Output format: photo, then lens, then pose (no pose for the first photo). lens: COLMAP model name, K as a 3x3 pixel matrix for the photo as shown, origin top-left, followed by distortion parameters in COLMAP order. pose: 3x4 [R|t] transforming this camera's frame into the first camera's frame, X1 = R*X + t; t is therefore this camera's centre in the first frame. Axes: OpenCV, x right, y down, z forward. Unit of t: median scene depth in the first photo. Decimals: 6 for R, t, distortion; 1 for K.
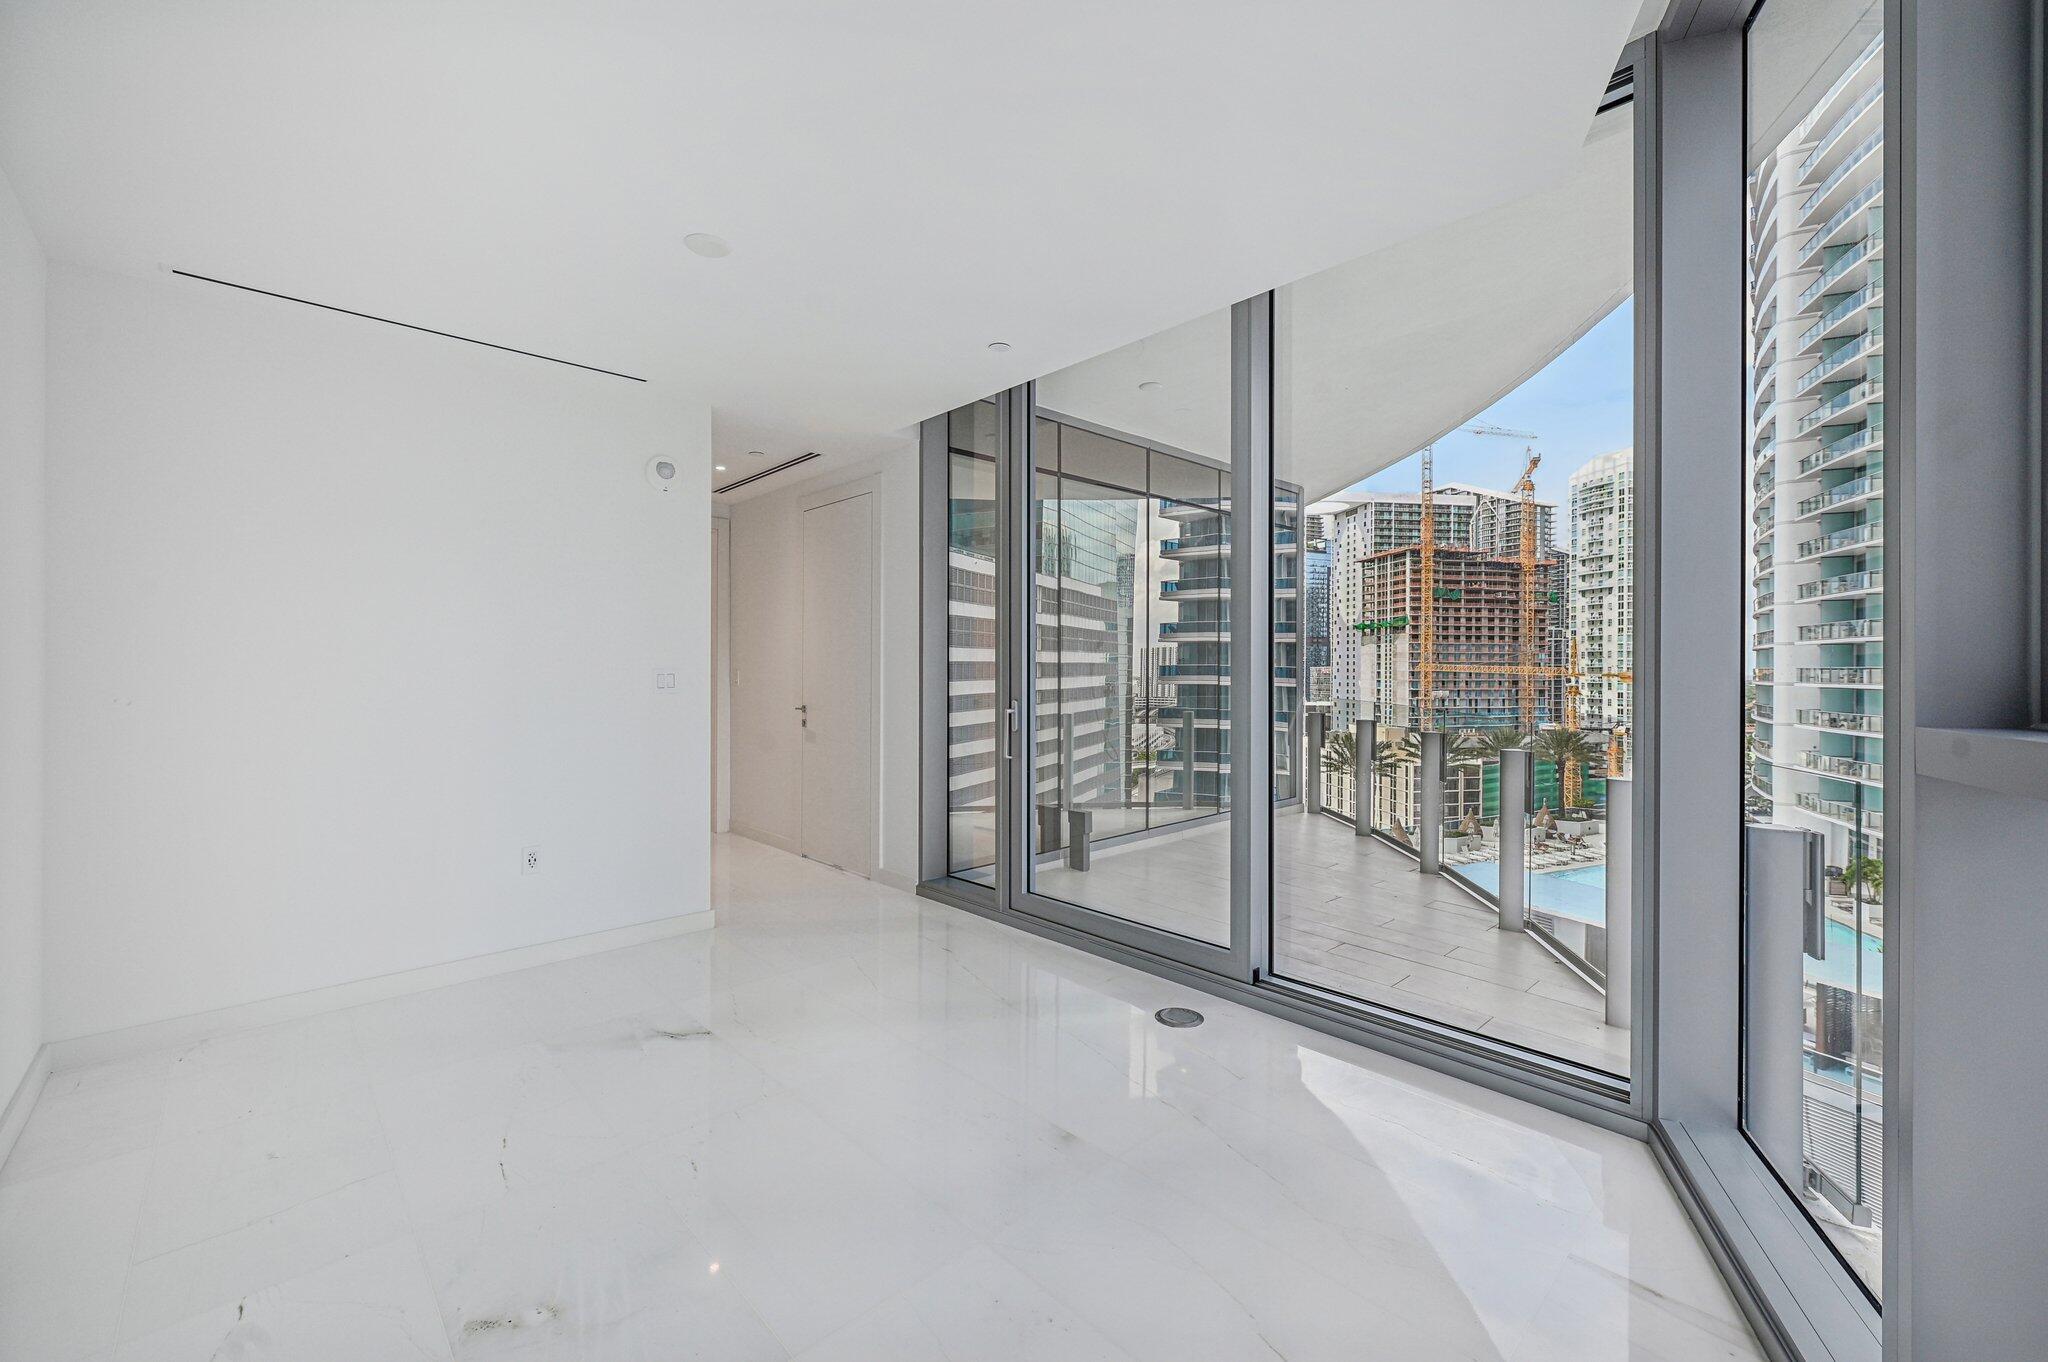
lens RADIAL K [[827.0, 0, 1031.0], [0, 827.0, 679.7], [0, 0, 1]] dist [-0.003810, -0.000060]
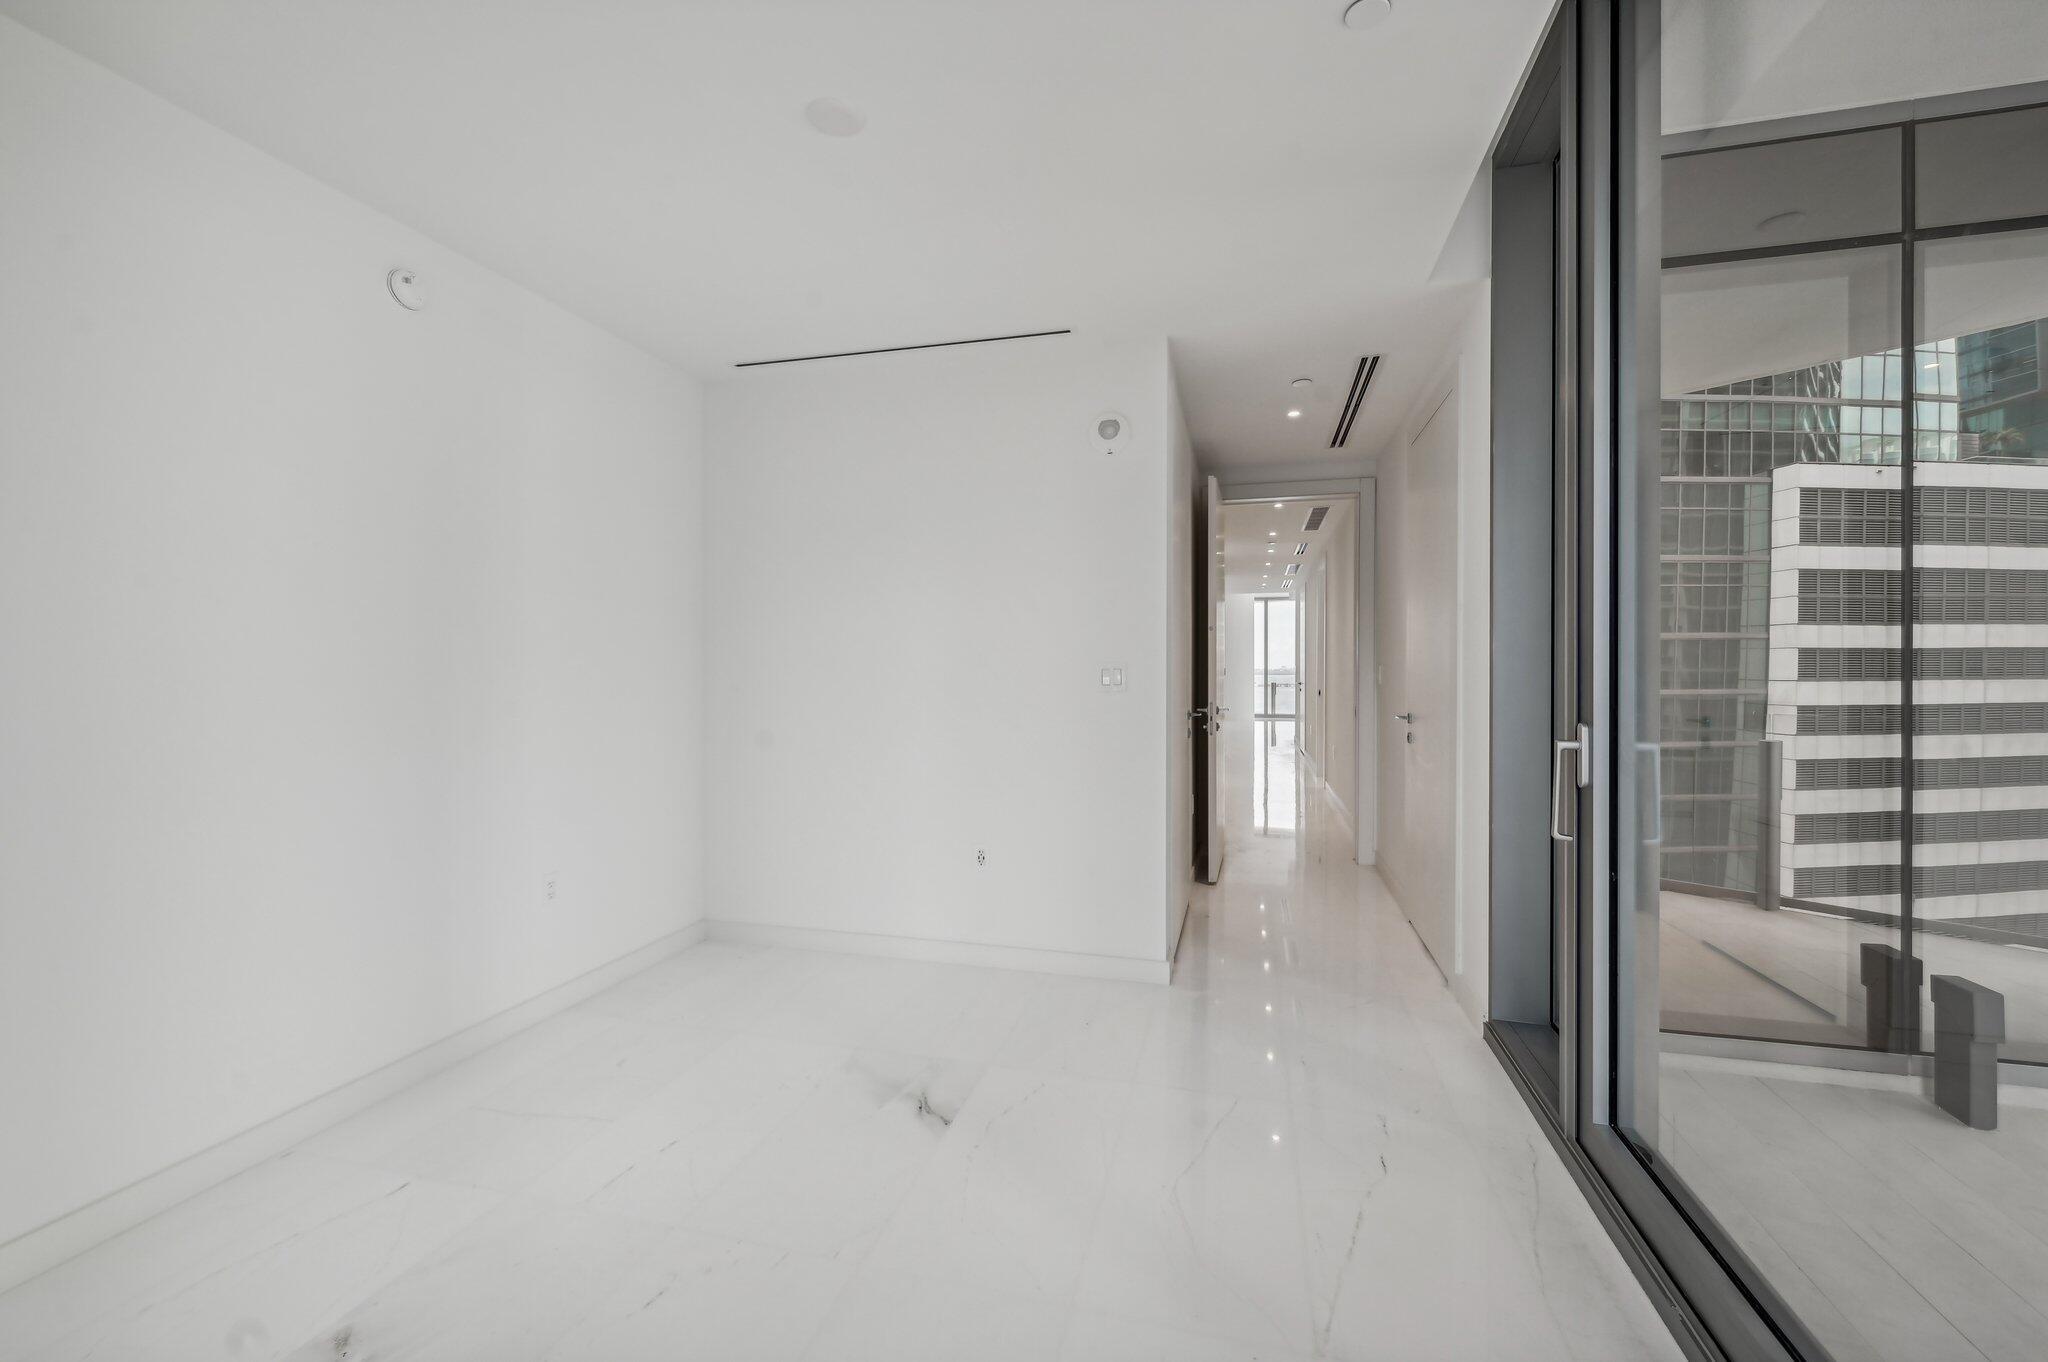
lens RADIAL K [[827.0, 0, 1031.0], [0, 827.0, 679.7], [0, 0, 1]] dist [-0.003810, -0.000060]
pose [[0.524787, 0.013830, -0.851121, 0.170793], [-0.008933, 0.999902, 0.010740, -0.003540], [0.851186, 0.001967, 0.524860, 0.345296]]
